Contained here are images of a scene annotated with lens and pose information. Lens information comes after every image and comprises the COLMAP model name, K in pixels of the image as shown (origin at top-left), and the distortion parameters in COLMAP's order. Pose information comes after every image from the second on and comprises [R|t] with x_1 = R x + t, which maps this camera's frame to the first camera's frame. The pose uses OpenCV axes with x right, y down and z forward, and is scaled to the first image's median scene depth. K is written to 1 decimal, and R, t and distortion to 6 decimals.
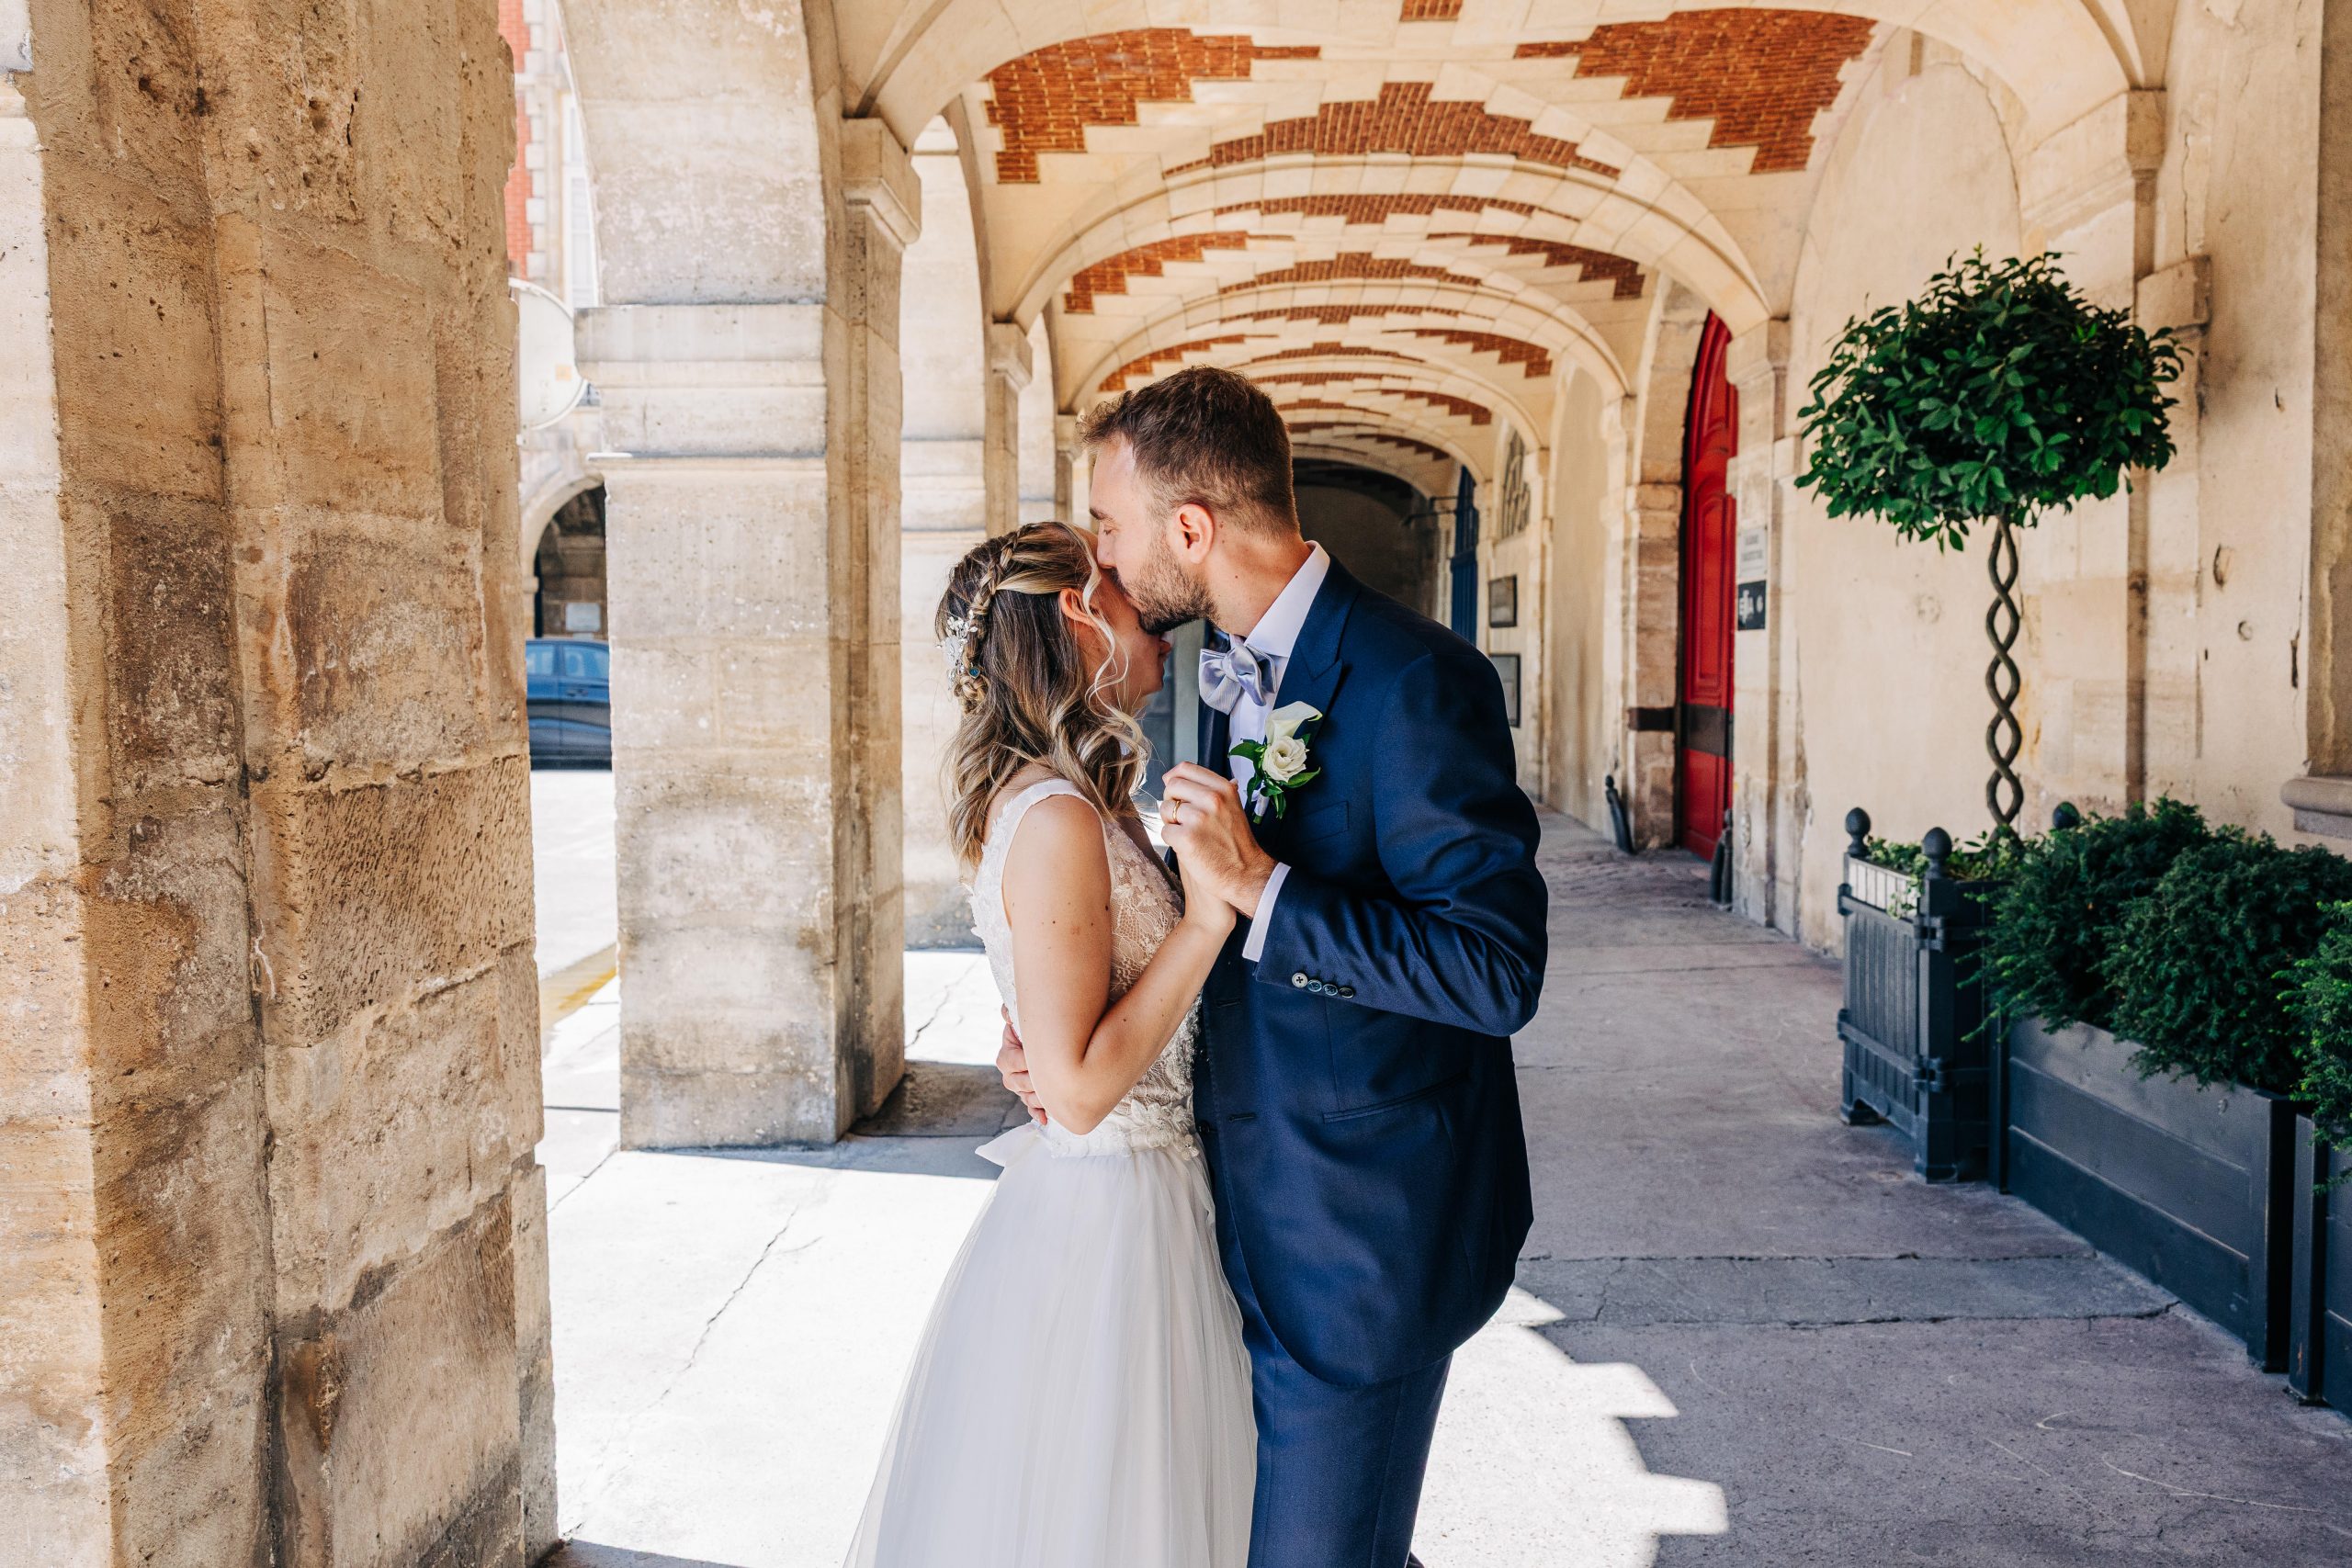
lens RADIAL K [[1901.3, 0, 1184.7], [0, 1901.3, 773.6], [0, 0, 1]] dist [0.002852, 0.008545]
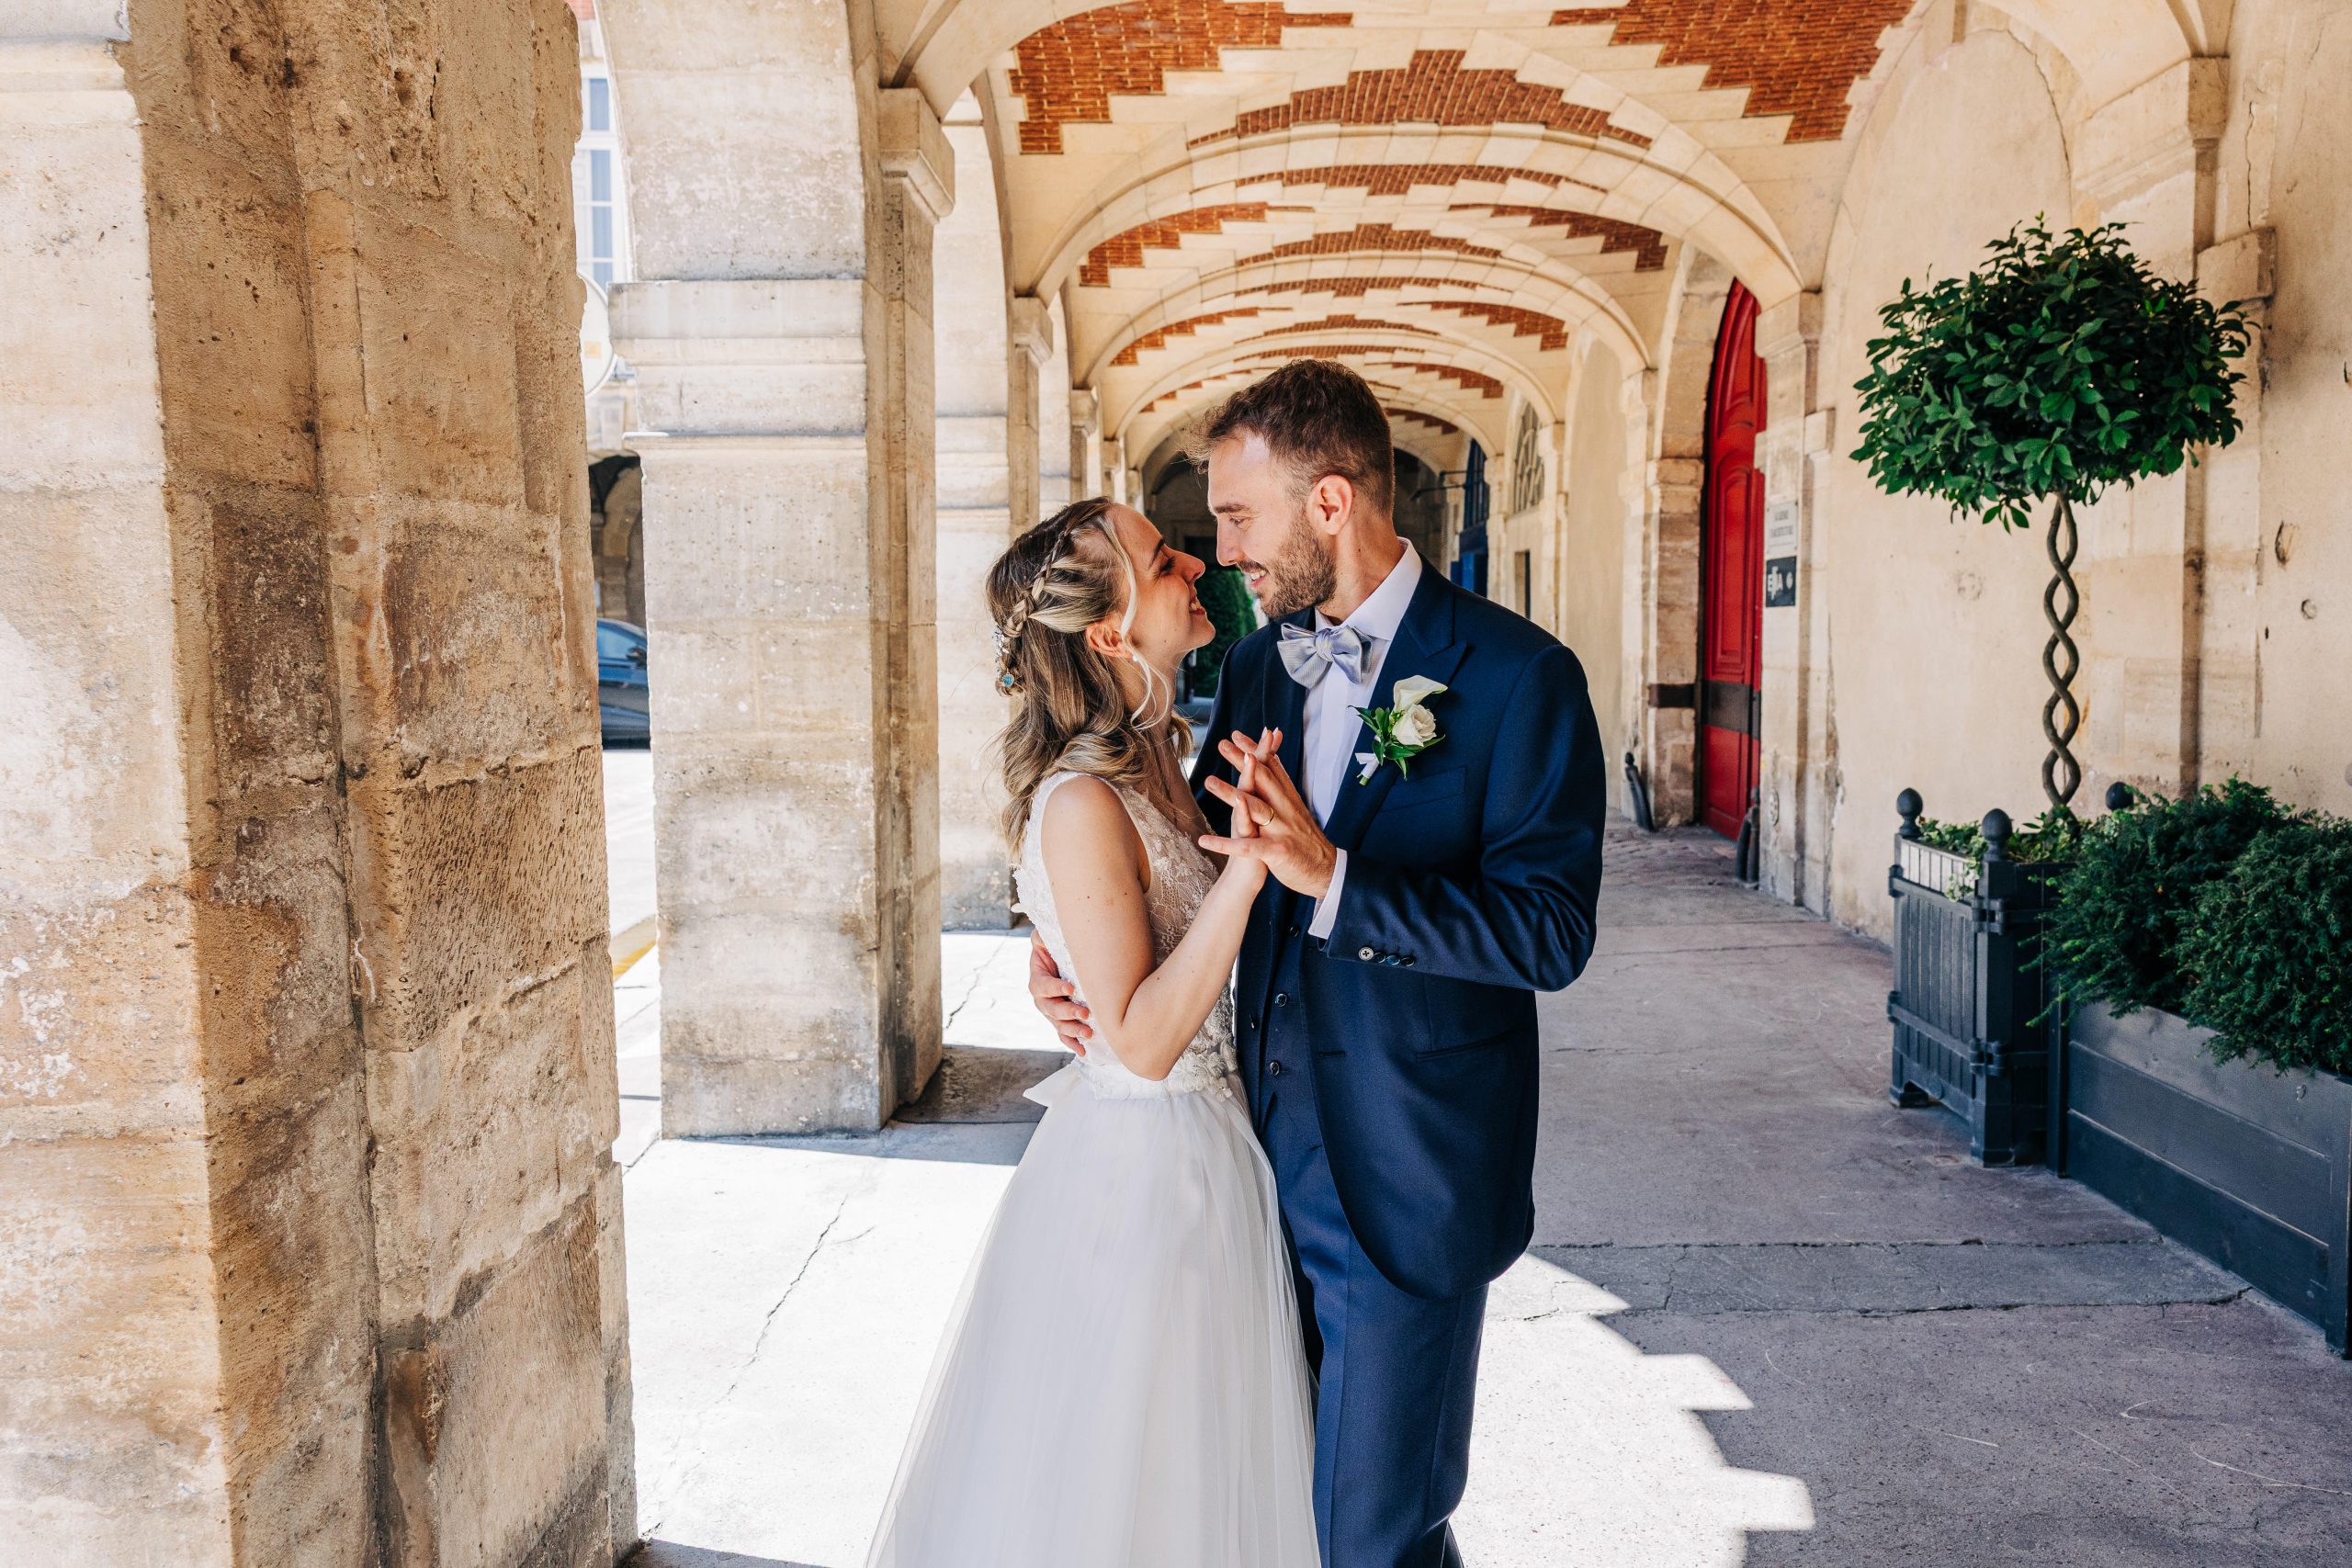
lens RADIAL K [[1904.8, 0, 1187.1], [0, 1904.8, 791.9], [0, 0, 1]] dist [-0.000514, 0.011623]
pose [[0.999983, -0.003247, 0.004775, -0.027407], [0.003138, 0.999738, 0.022681, -0.004081], [-0.004847, -0.022666, 0.999731, 0.010773]]
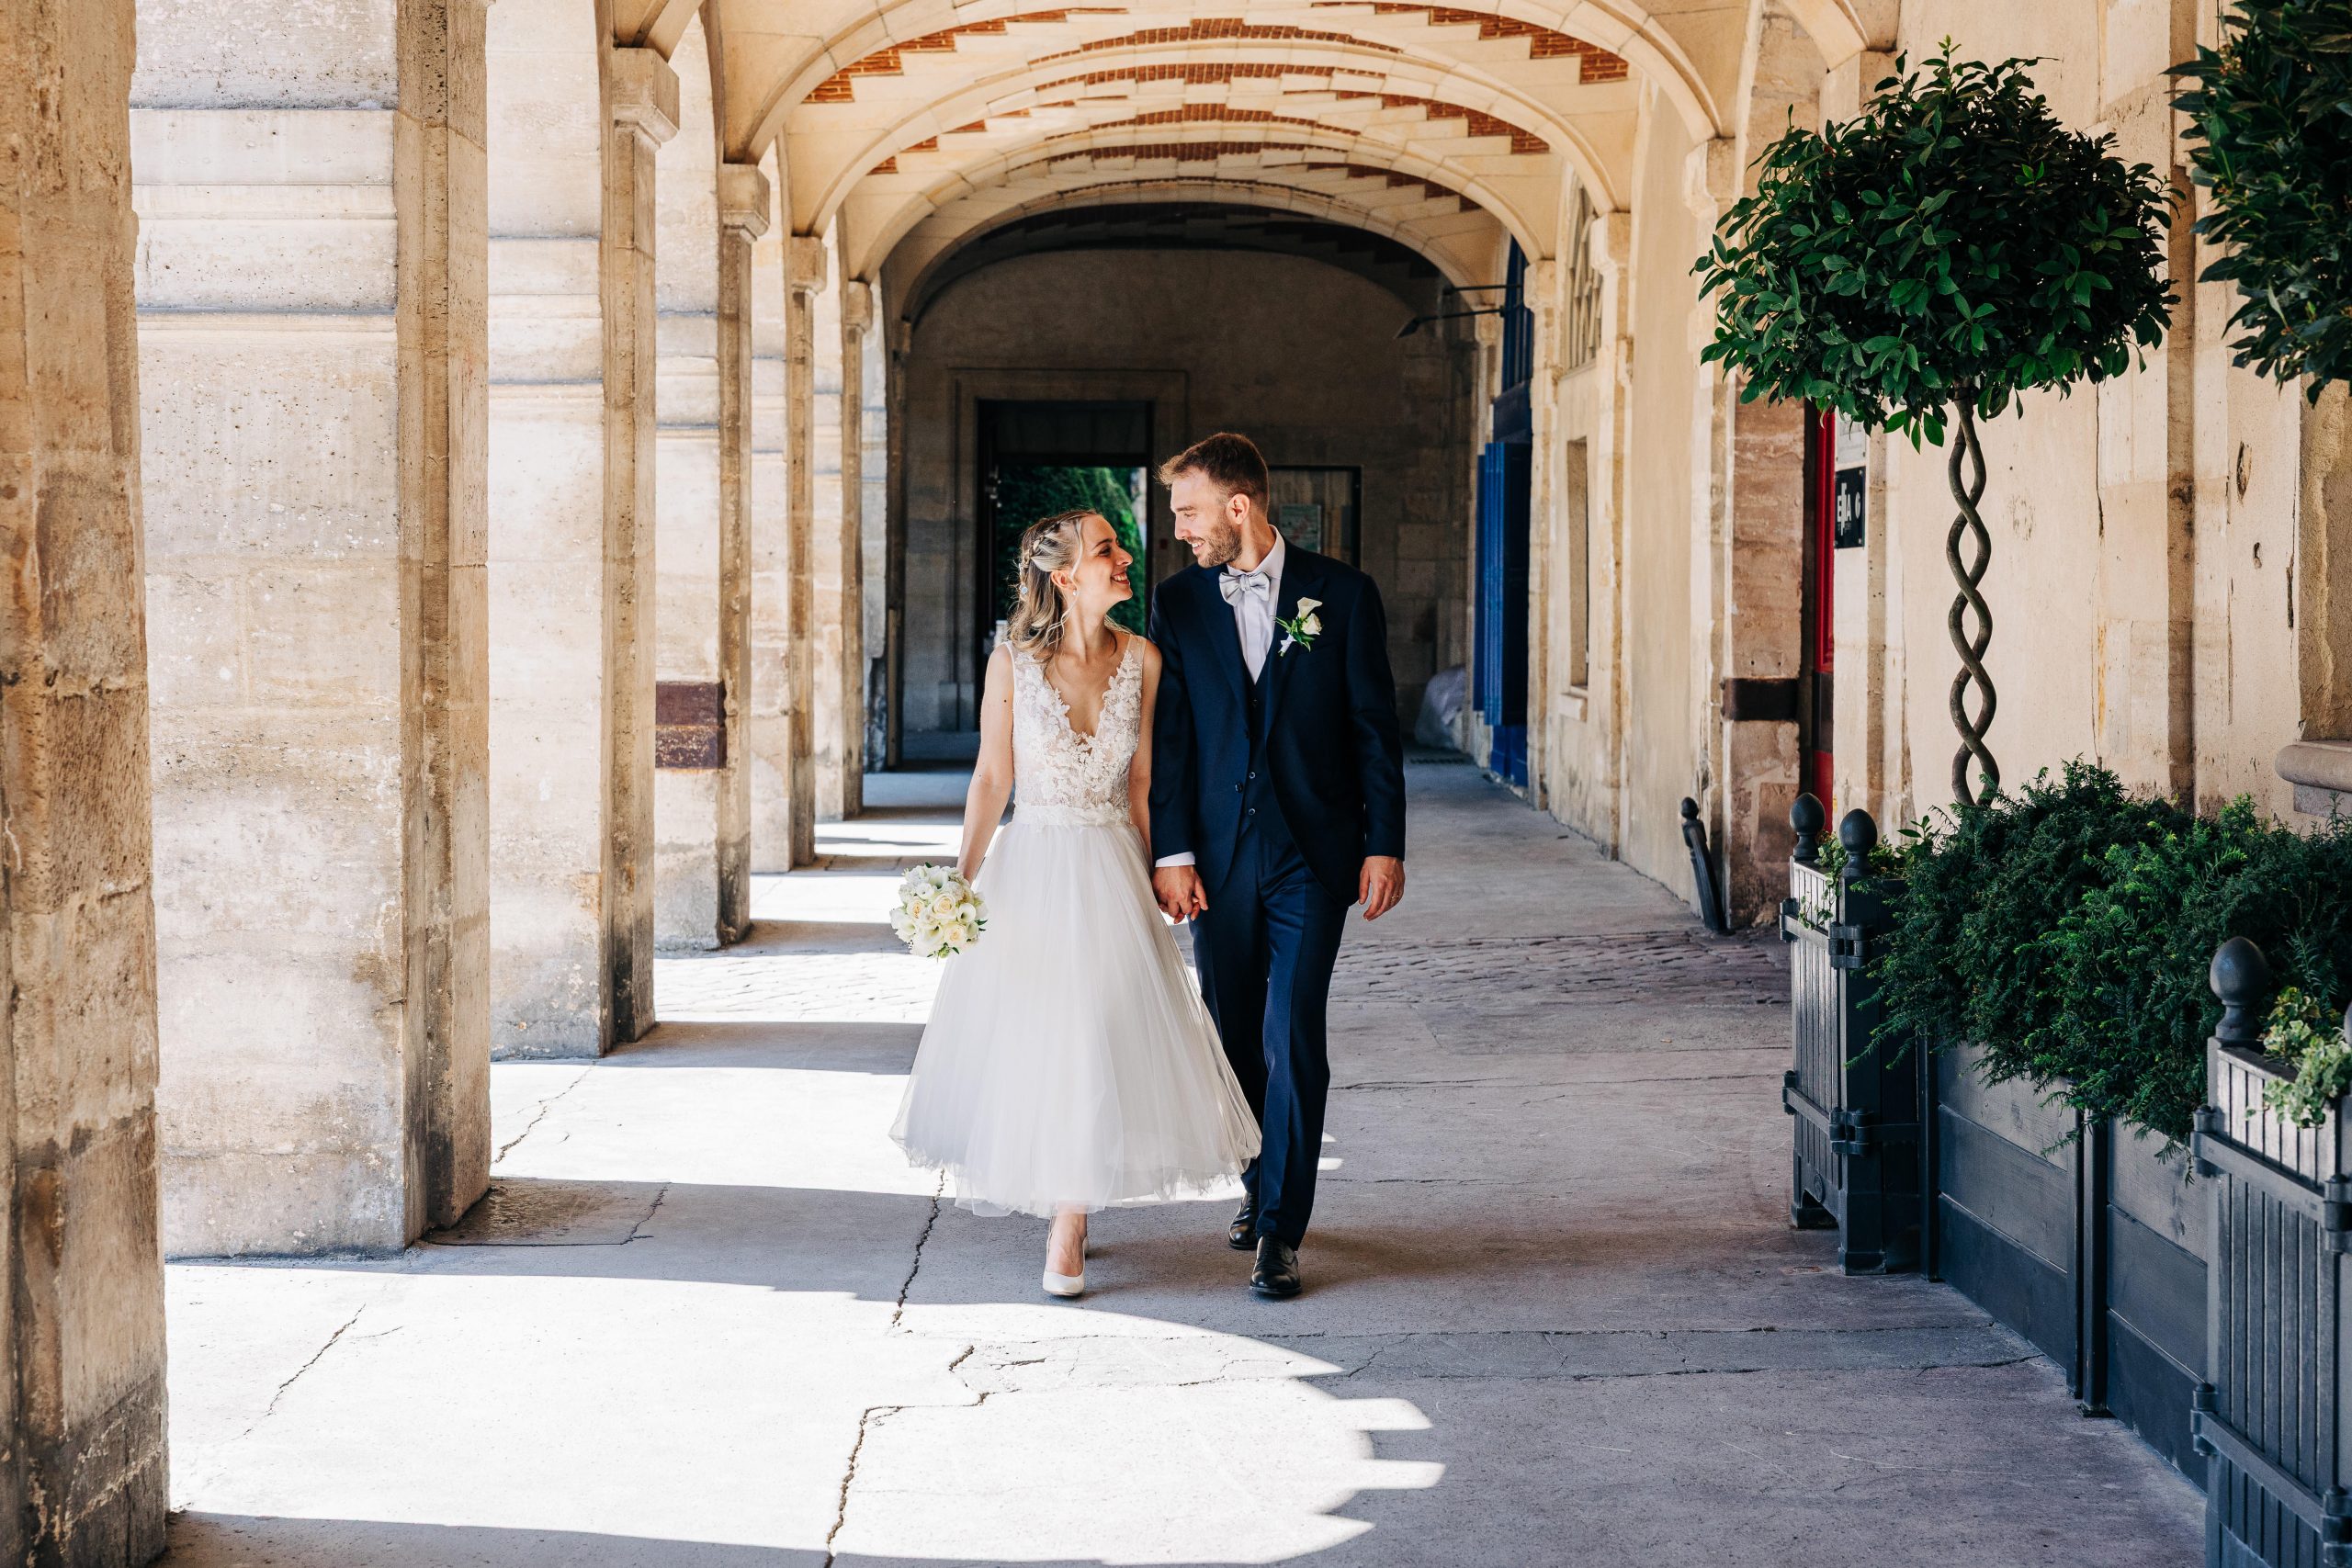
lens RADIAL K [[4432.9, 0, 1183.2], [0, 4432.9, 803.1], [0, 0, 1]] dist [0.029308, 0.000672]
pose [[0.999453, 0.001358, 0.033056, 0.058341], [-0.000887, 0.999898, -0.014256, 0.046595], [-0.033072, 0.014219, 0.999352, -0.710306]]
